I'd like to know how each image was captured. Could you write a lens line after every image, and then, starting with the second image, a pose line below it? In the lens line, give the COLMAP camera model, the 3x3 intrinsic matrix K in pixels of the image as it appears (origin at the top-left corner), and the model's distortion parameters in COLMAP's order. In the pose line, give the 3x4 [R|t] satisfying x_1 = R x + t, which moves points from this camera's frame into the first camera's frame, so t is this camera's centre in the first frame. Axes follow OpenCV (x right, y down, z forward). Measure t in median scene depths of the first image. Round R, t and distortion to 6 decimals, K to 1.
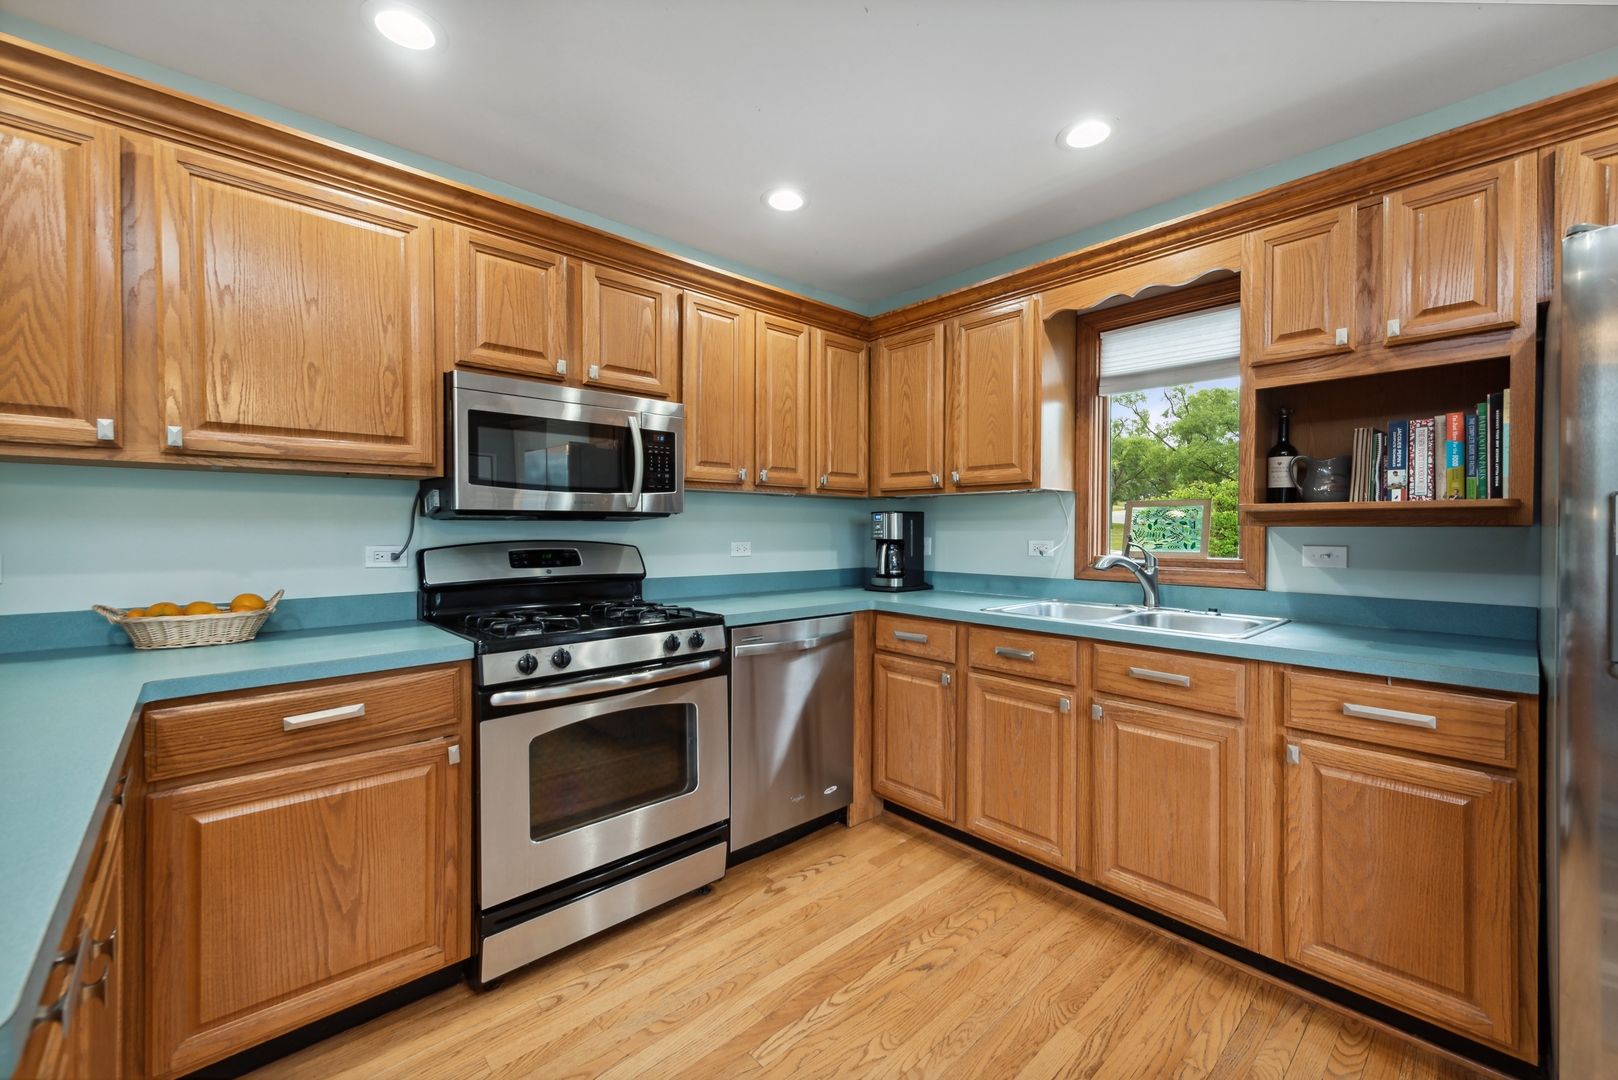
lens RADIAL K [[662.3, 0, 810.3], [0, 662.3, 534.3], [0, 0, 1]] dist [0.012342, -0.001840]
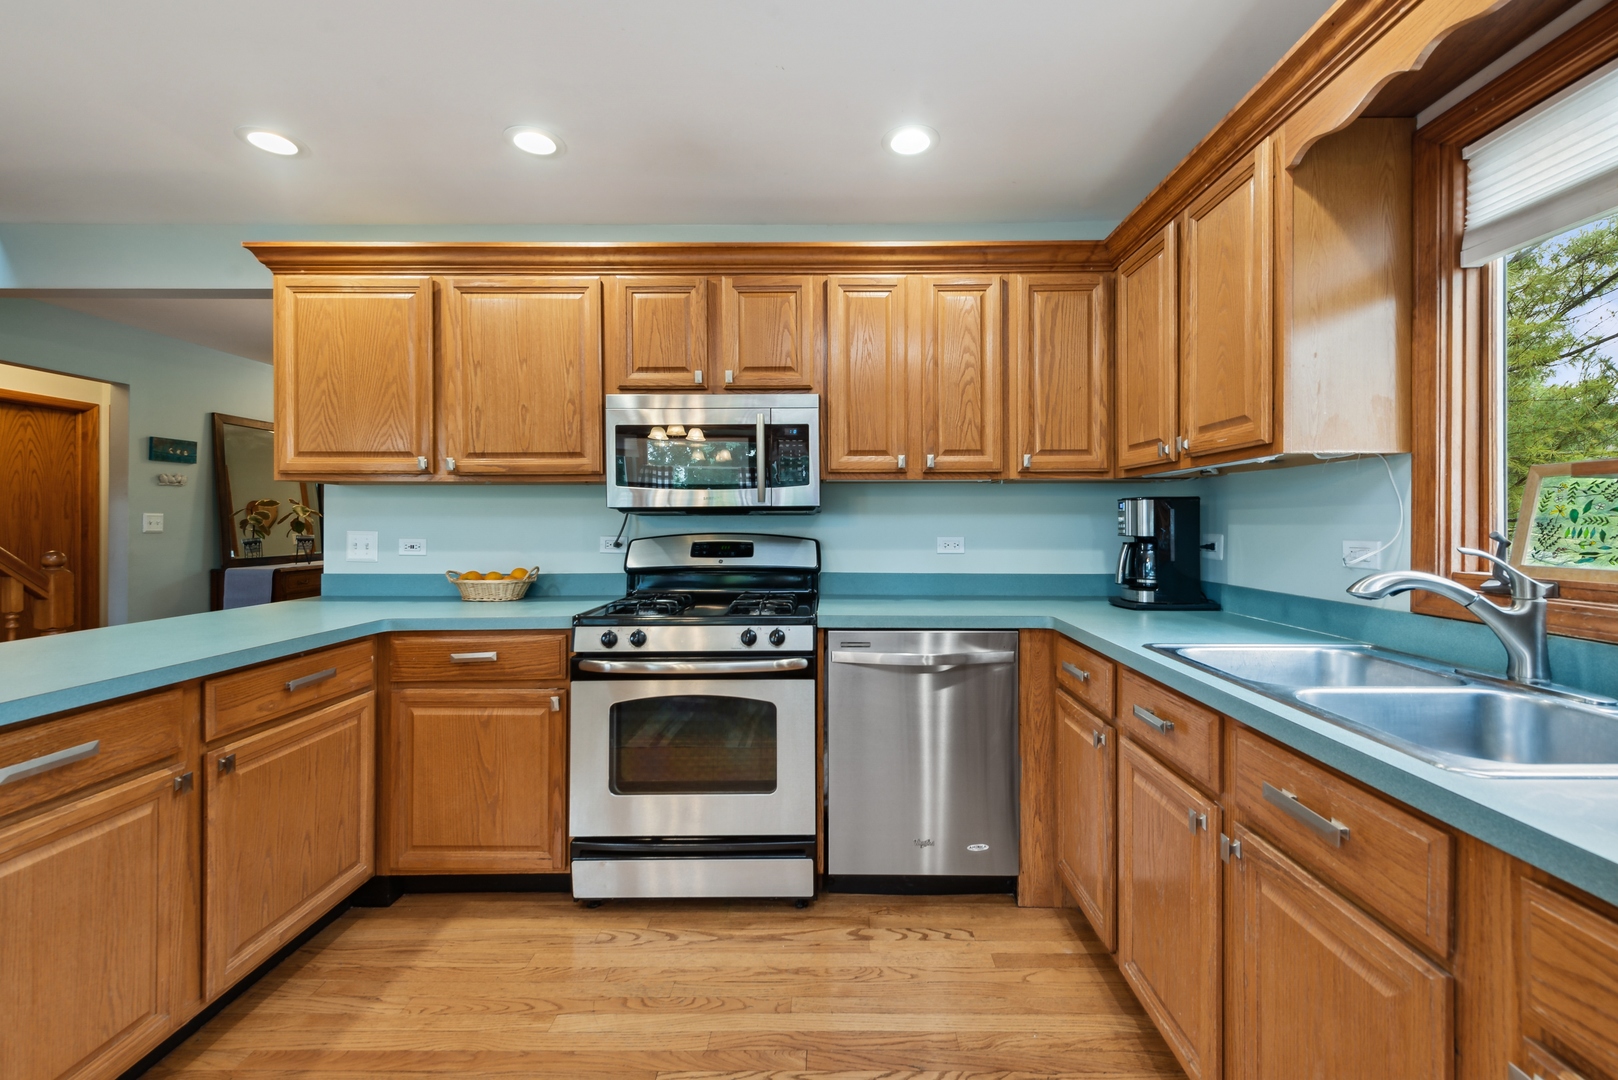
lens RADIAL K [[662.3, 0, 783.2], [0, 662.3, 520.1], [0, 0, 1]] dist [0.012342, -0.001840]
pose [[0.727877, -0.004980, -0.685690, 0.499548], [-0.002781, 0.999944, -0.010214, -0.002017], [0.685702, 0.009341, 0.727822, 0.302132]]
